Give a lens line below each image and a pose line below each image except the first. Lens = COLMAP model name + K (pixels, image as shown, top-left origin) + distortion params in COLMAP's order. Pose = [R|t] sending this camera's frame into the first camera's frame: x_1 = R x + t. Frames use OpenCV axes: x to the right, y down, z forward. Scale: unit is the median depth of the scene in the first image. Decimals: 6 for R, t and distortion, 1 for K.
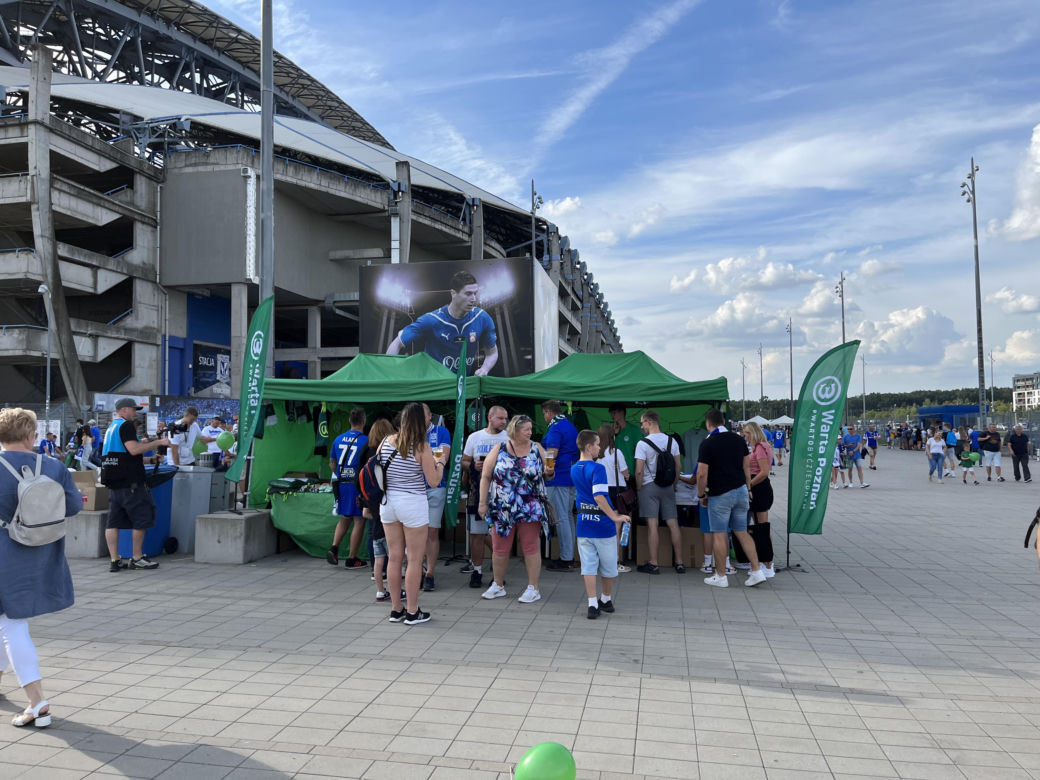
lens RADIAL K [[783.0, 0, 524.6], [0, 783.0, 393.5], [0, 0, 1]] dist [0.068105, -0.090199]
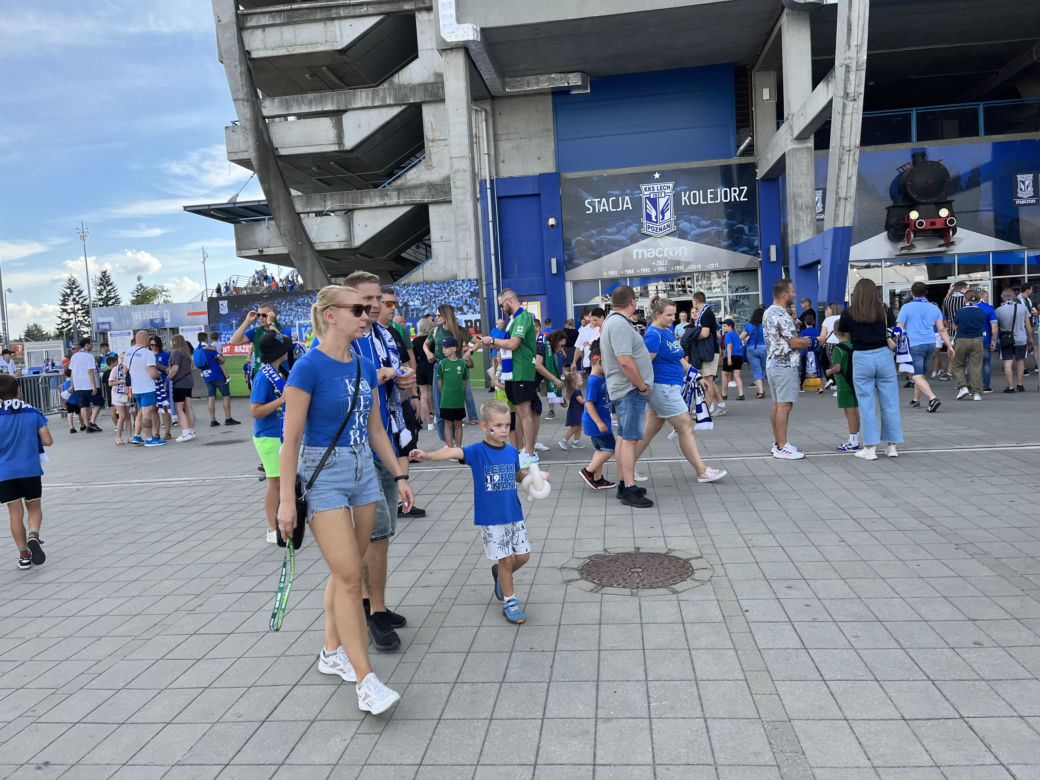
lens RADIAL K [[783.0, 0, 524.6], [0, 783.0, 393.5], [0, 0, 1]] dist [0.068105, -0.090199]
pose [[0.053279, 0.086732, -0.994806, 0.186548], [0.101014, 0.990643, 0.091779, 0.040767], [0.993457, -0.105379, 0.044020, 1.053150]]
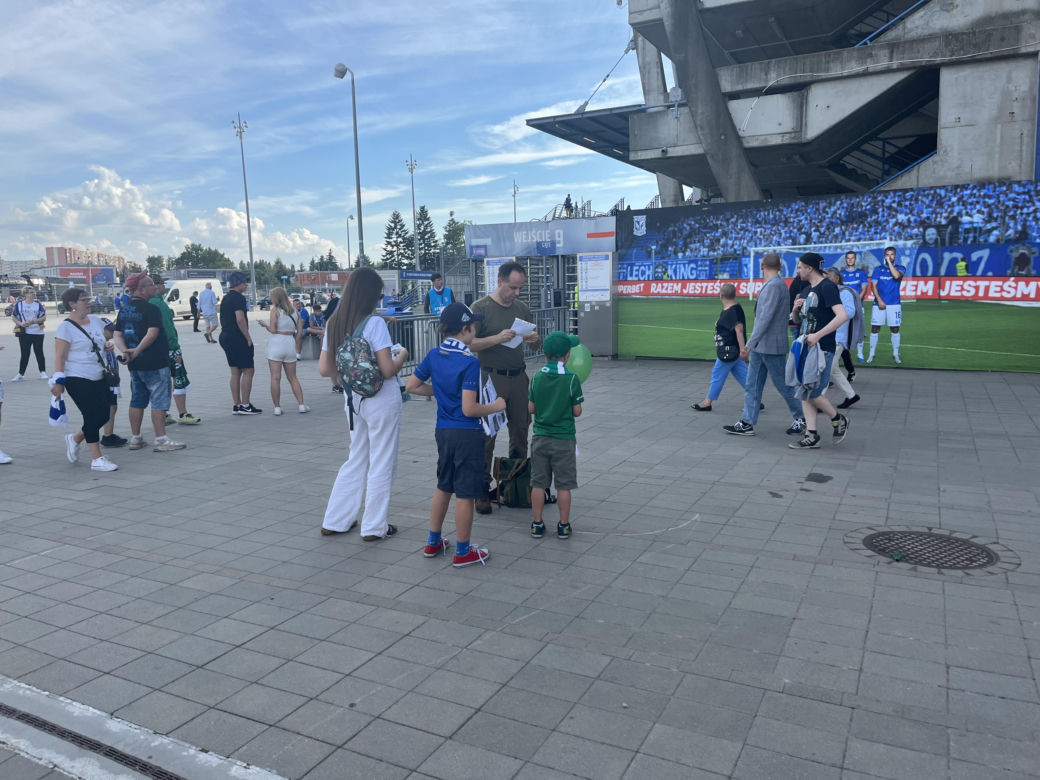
lens RADIAL K [[783.0, 0, 524.6], [0, 783.0, 393.5], [0, 0, 1]] dist [0.068105, -0.090199]
pose [[-0.290264, 0.150299, -0.945070, -0.006150], [0.068750, 0.988312, 0.136060, 0.034318], [0.954474, -0.025480, -0.297205, 0.926807]]
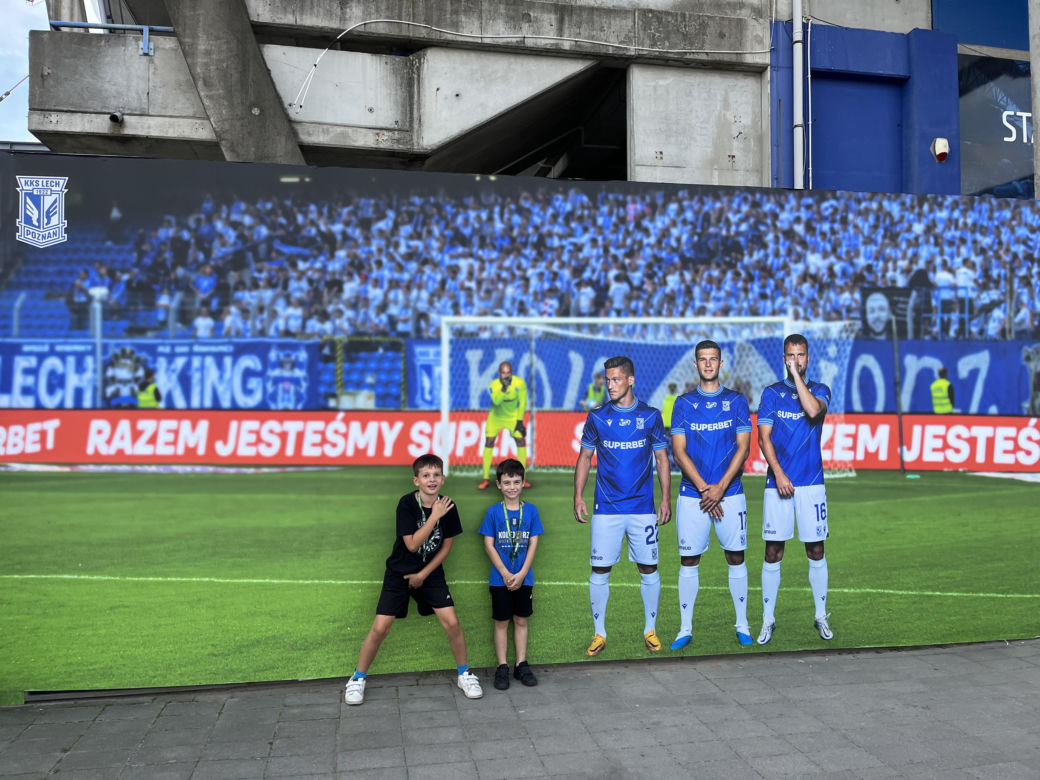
lens RADIAL K [[783.0, 0, 524.6], [0, 783.0, 393.5], [0, 0, 1]] dist [0.068105, -0.090199]
pose [[0.366634, -0.004801, -0.930353, -0.277486], [0.043269, 0.998993, 0.011897, 0.035306], [0.929359, -0.044617, 0.366472, 0.888248]]
